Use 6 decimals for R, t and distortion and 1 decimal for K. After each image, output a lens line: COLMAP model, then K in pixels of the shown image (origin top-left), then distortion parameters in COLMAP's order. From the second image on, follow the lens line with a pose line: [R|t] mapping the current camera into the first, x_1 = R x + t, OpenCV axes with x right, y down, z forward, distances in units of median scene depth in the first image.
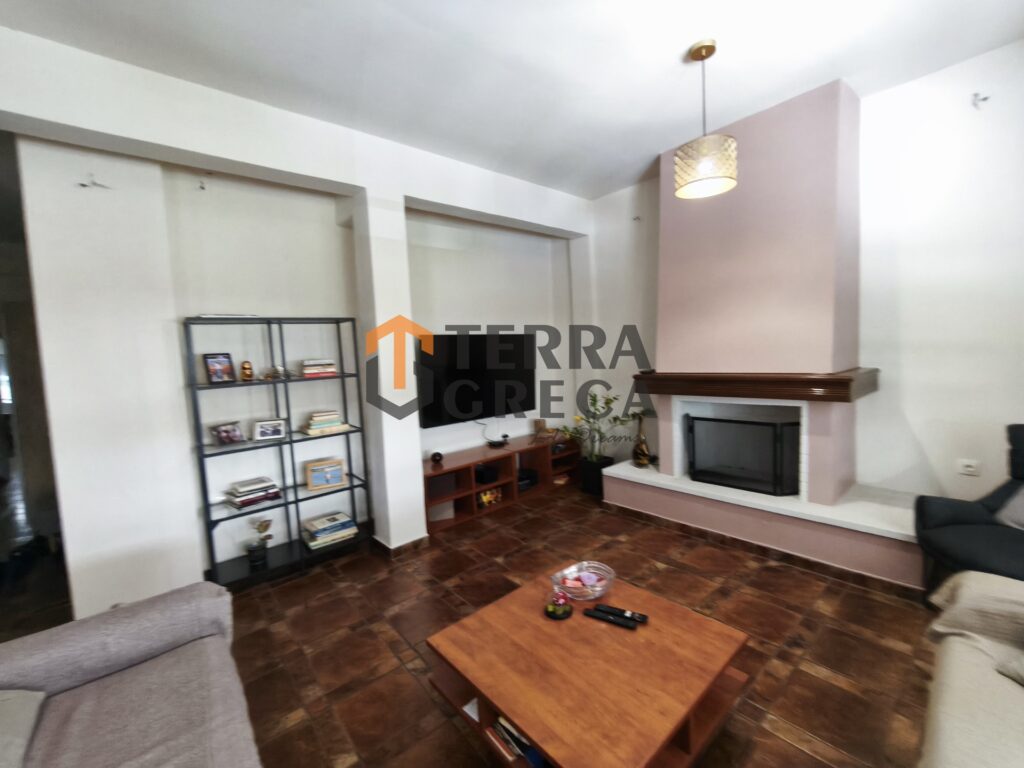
lens RADIAL K [[428.3, 0, 510.4], [0, 428.3, 386.7], [0, 0, 1]] dist [-0.003675, 0.000203]
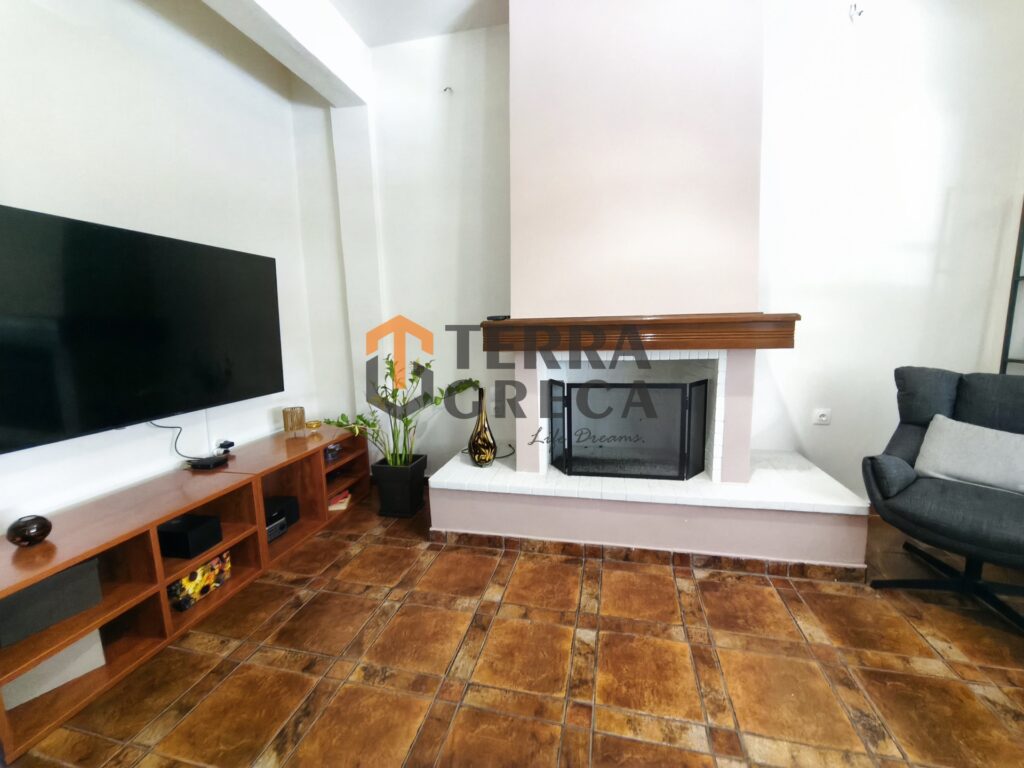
lens RADIAL K [[428.3, 0, 511.7], [0, 428.3, 384.9], [0, 0, 1]] dist [-0.003675, 0.000203]
pose [[0.805035, -0.055714, 0.590605, -0.053446], [0.031476, 0.998189, 0.051259, 0.037712], [-0.592392, -0.022676, 0.805331, 0.541262]]
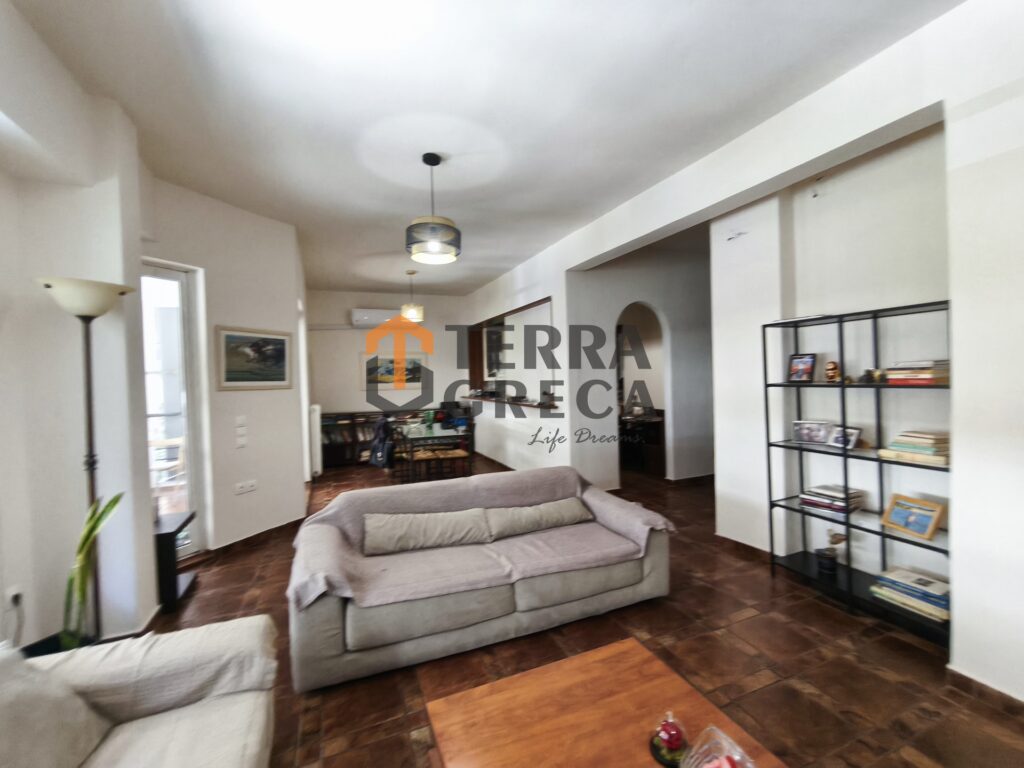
lens RADIAL K [[428.3, 0, 512.0], [0, 428.3, 386.8], [0, 0, 1]] dist [-0.003675, 0.000203]
pose [[-0.304362, 0.087939, -0.948489, 0.471140], [-0.037693, 0.993838, 0.104239, -0.069869], [0.951810, 0.067478, -0.299172, 0.551495]]
